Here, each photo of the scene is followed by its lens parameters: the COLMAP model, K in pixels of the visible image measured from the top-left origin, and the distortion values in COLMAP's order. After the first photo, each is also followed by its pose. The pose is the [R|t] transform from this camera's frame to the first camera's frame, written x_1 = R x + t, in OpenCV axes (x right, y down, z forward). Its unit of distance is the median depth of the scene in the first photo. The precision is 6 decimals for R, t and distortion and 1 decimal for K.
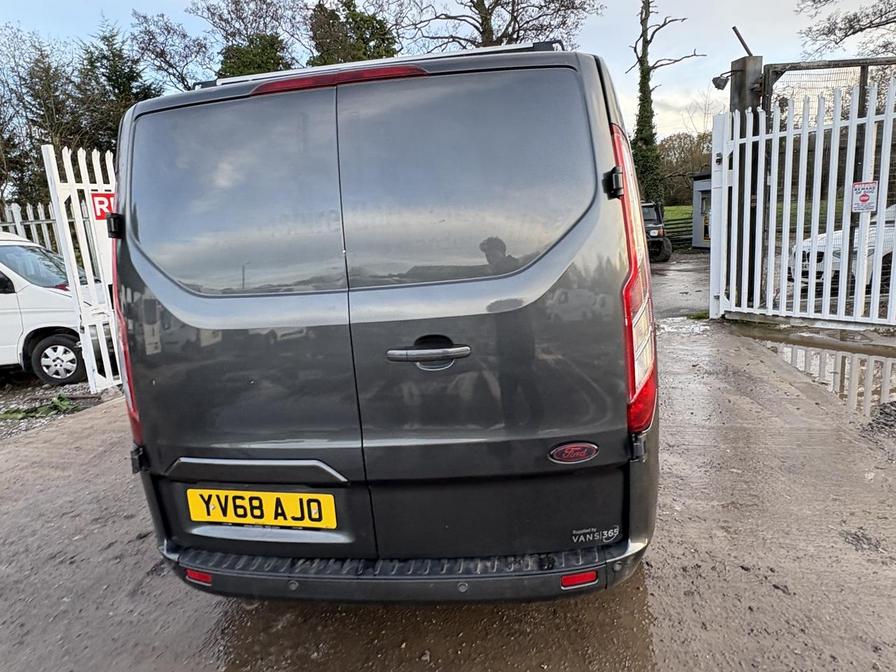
lens RADIAL K [[565.7, 0, 439.7], [0, 565.7, 335.5], [0, 0, 1]] dist [0.004904, -0.001341]
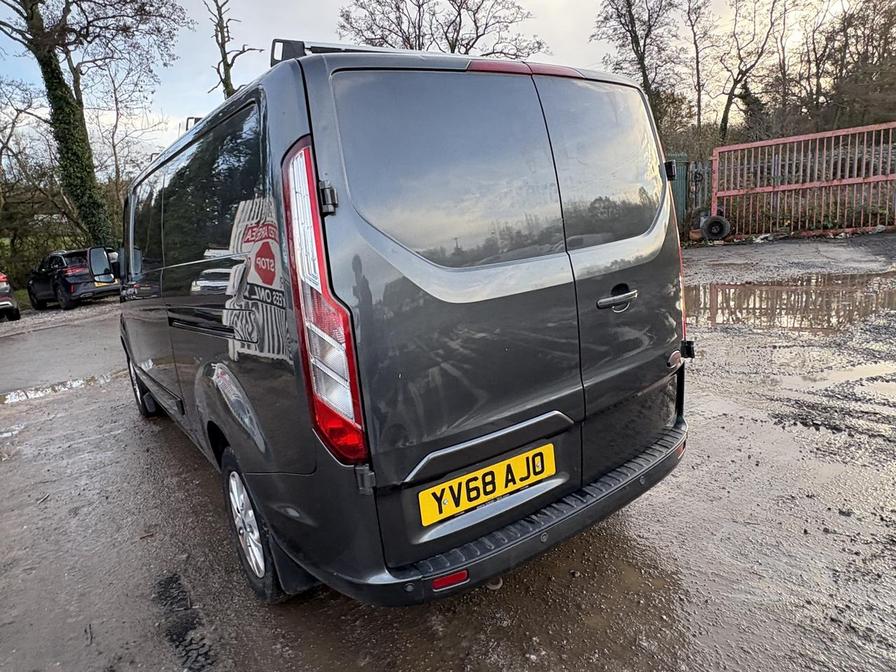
lens RADIAL K [[565.7, 0, 454.6], [0, 565.7, 334.5], [0, 0, 1]] dist [0.004904, -0.001341]
pose [[0.724619, -0.147042, 0.673280, -0.996123], [0.175306, 0.984164, 0.026264, 0.012210], [-0.666480, 0.098999, 0.738921, 0.284934]]
